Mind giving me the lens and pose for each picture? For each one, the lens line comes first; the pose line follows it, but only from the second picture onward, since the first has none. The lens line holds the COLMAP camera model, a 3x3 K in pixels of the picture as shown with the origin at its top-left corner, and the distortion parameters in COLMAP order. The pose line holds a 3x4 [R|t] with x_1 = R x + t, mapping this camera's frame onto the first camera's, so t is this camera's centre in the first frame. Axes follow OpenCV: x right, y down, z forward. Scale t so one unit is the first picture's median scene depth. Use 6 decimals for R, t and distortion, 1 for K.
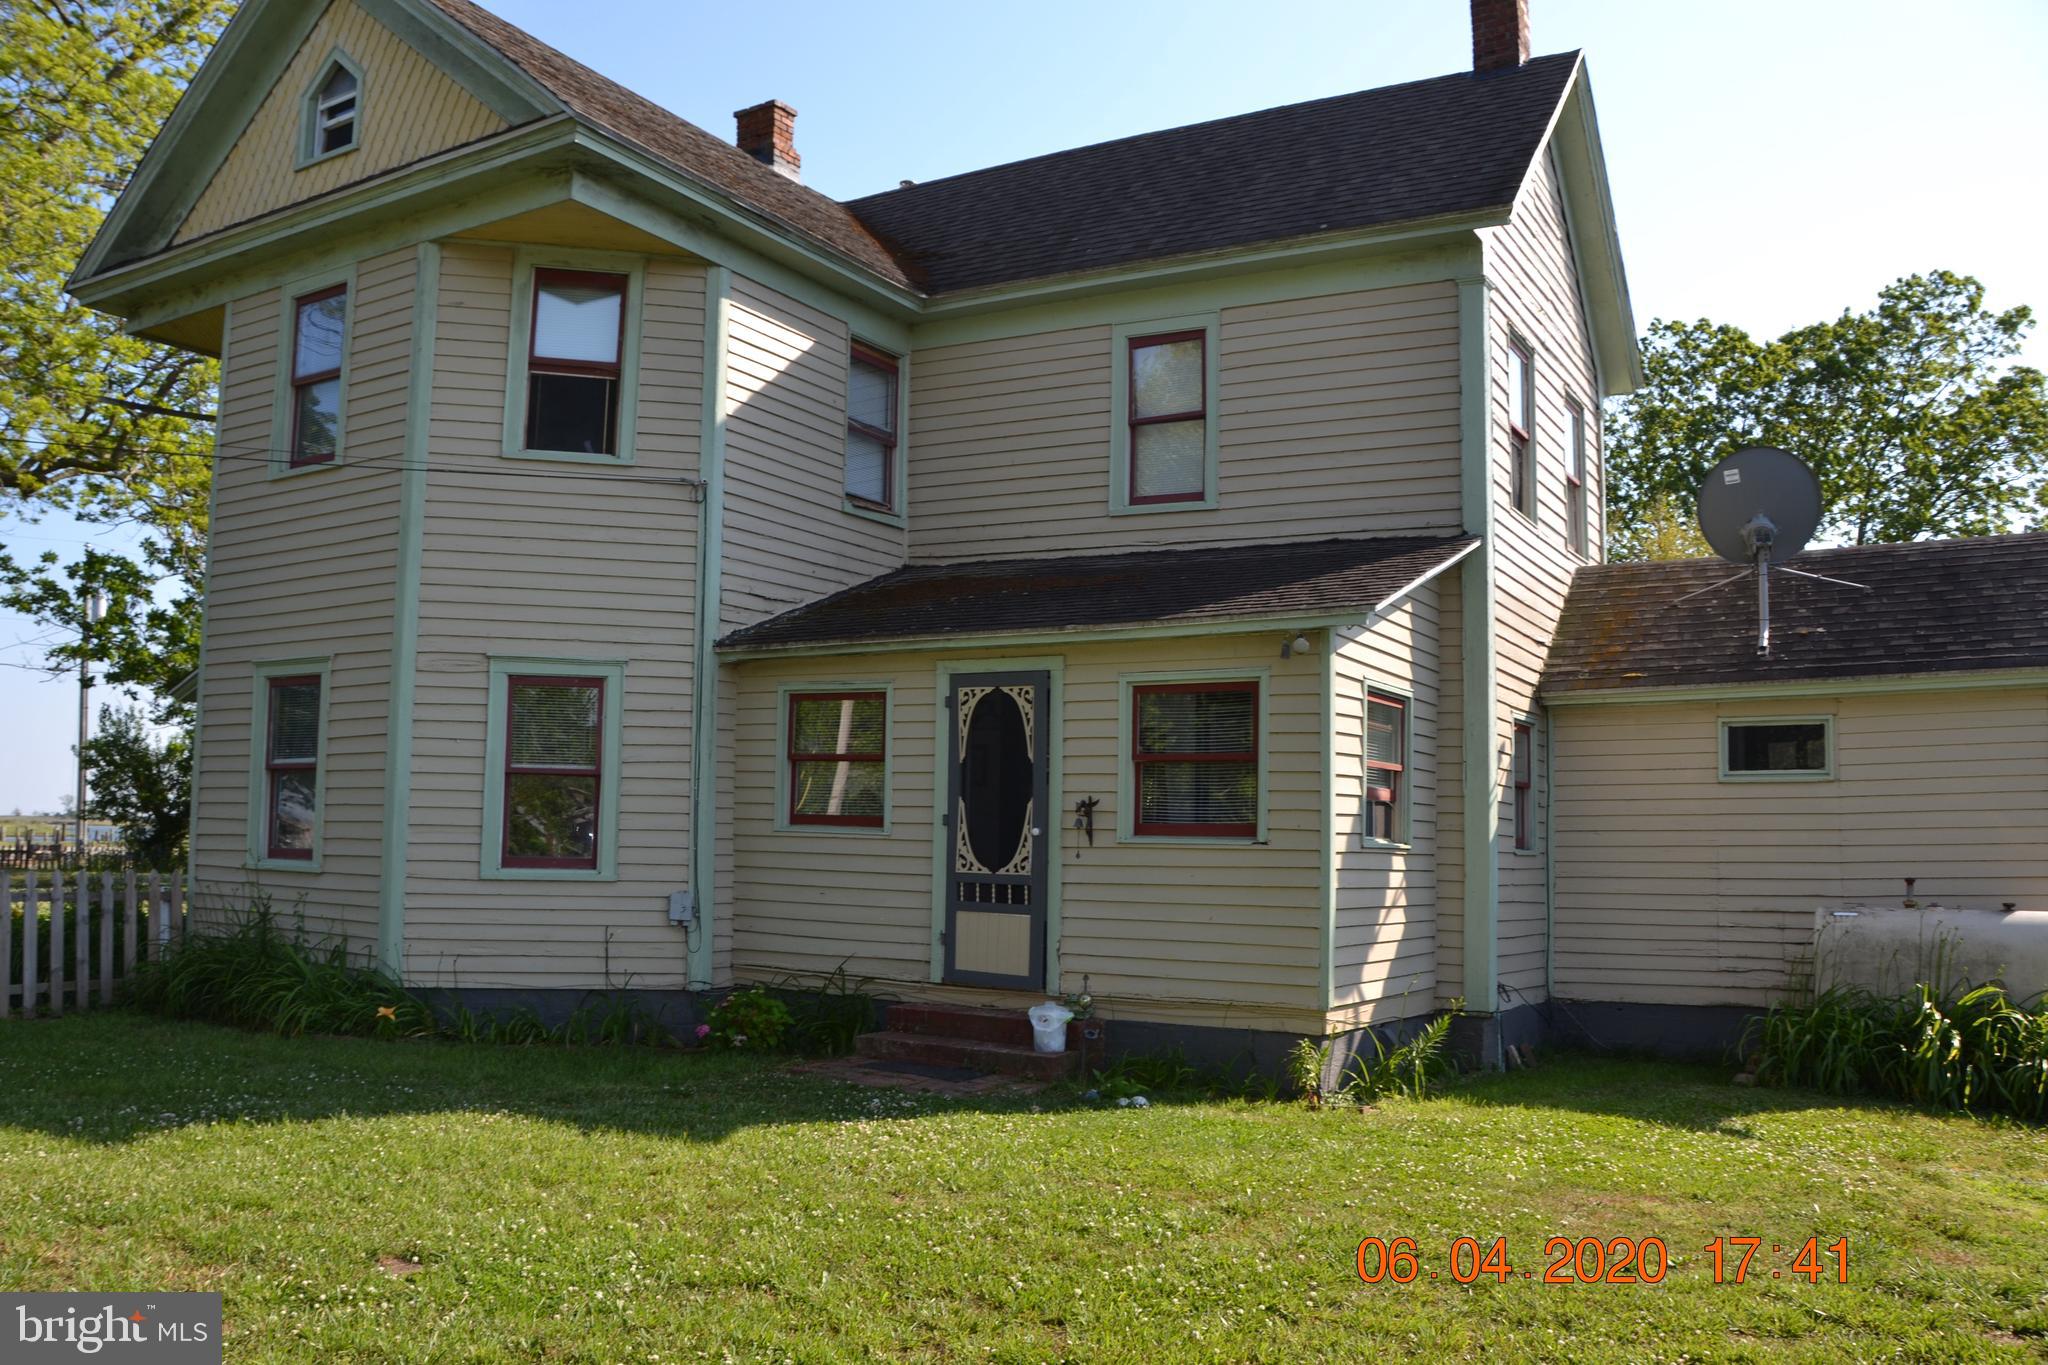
lens RADIAL K [[1653.8, 0, 1015.0], [0, 1653.8, 680.1], [0, 0, 1]] dist [-0.159209, 0.115226]
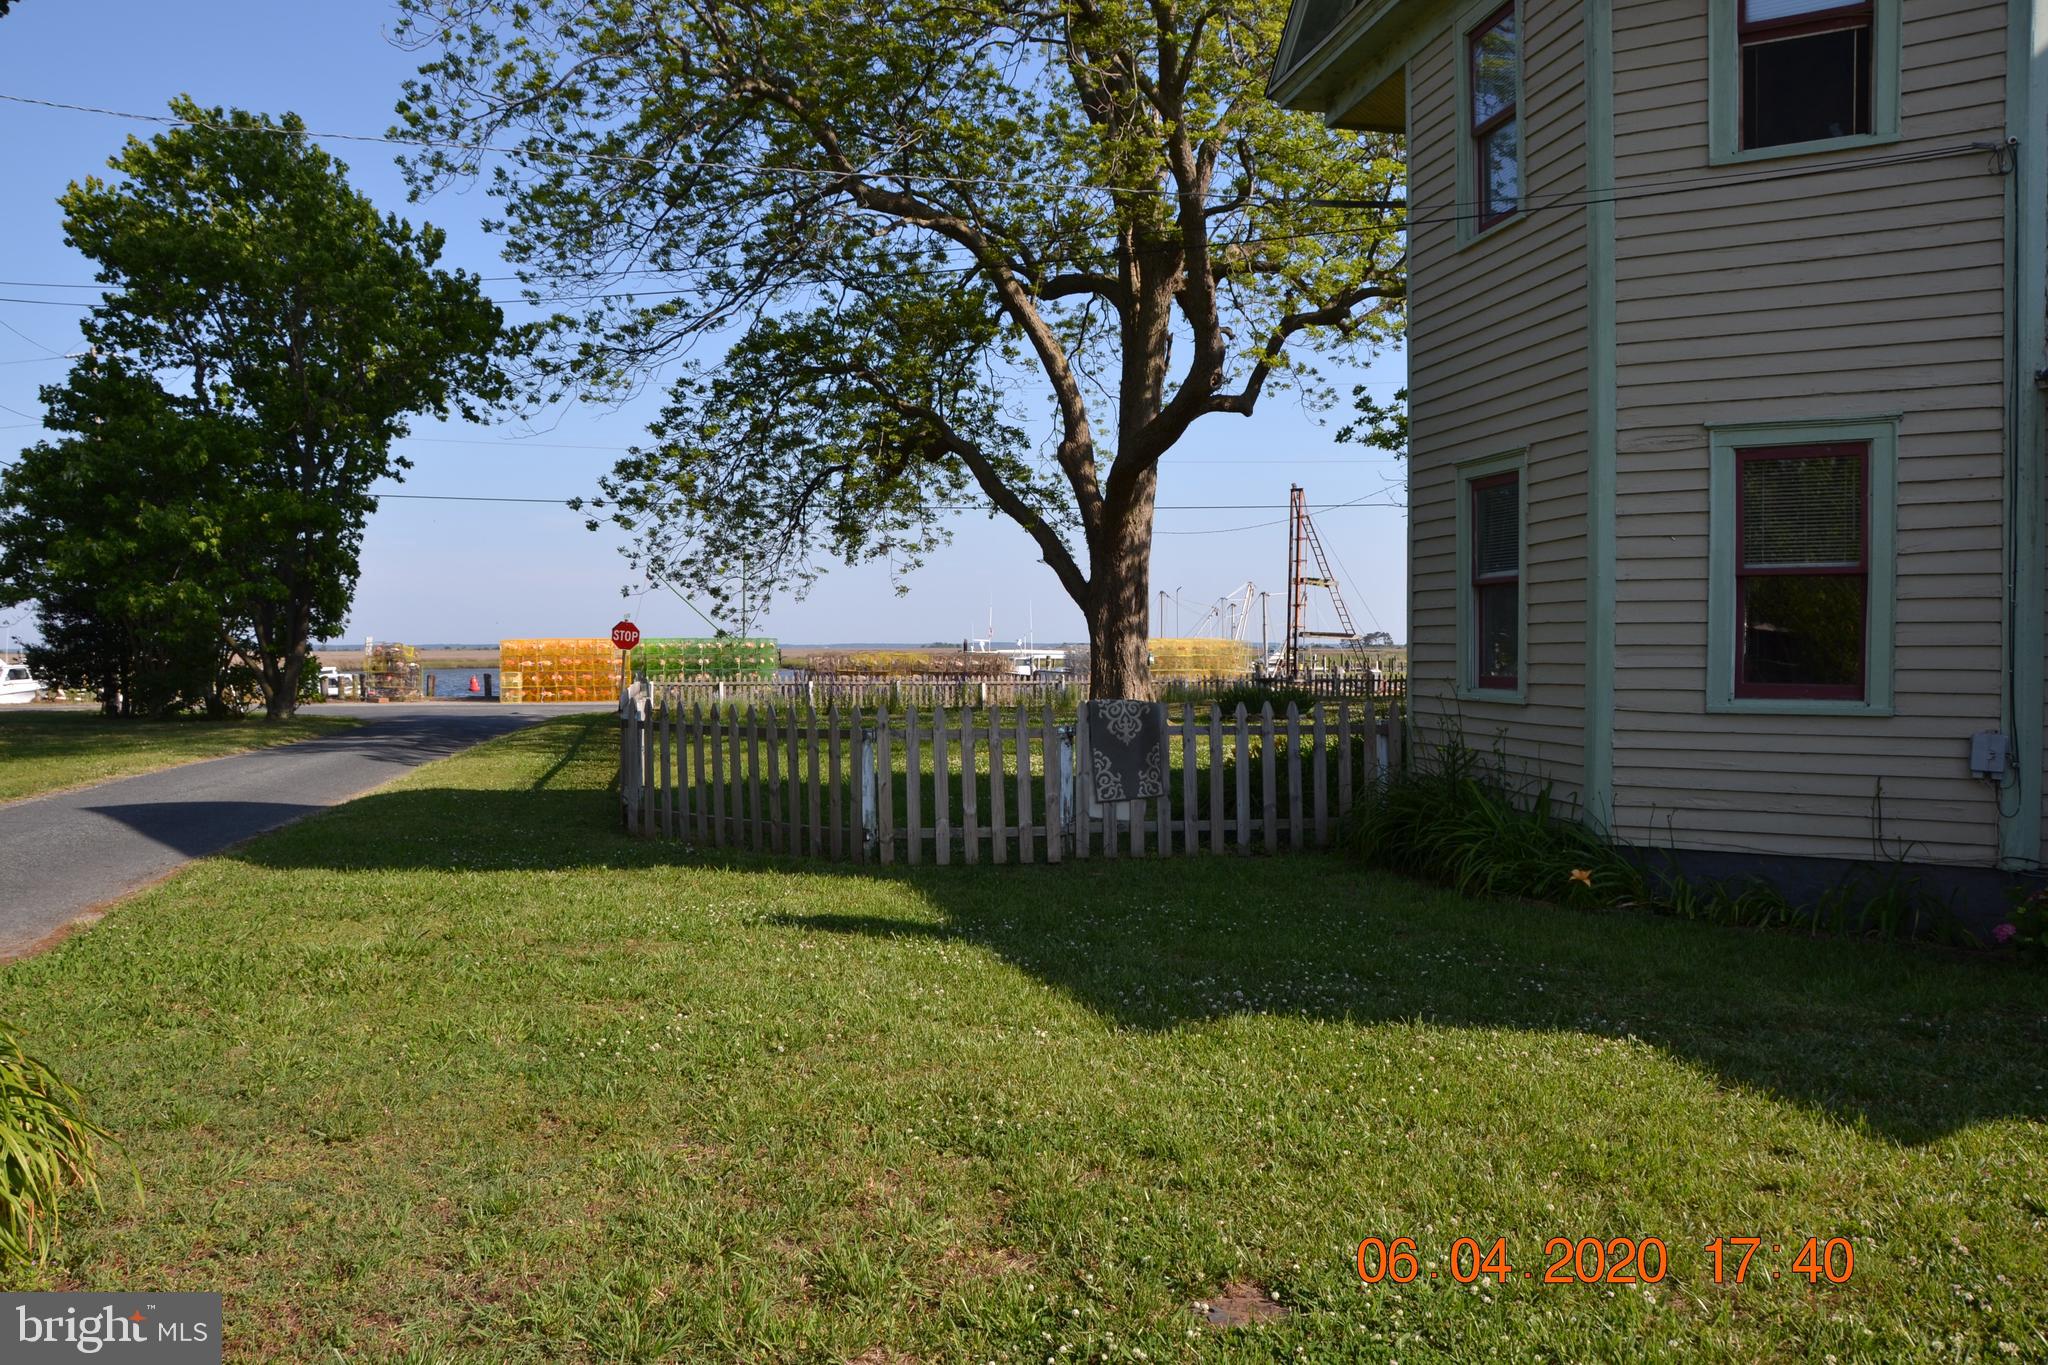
lens RADIAL K [[1653.8, 0, 977.0], [0, 1653.8, 710.8], [0, 0, 1]] dist [-0.159209, 0.115226]
pose [[0.659318, 0.013793, -0.751738, 0.024742], [0.084146, 0.992197, 0.092006, 0.021714], [0.747141, -0.123917, 0.653012, 0.245687]]
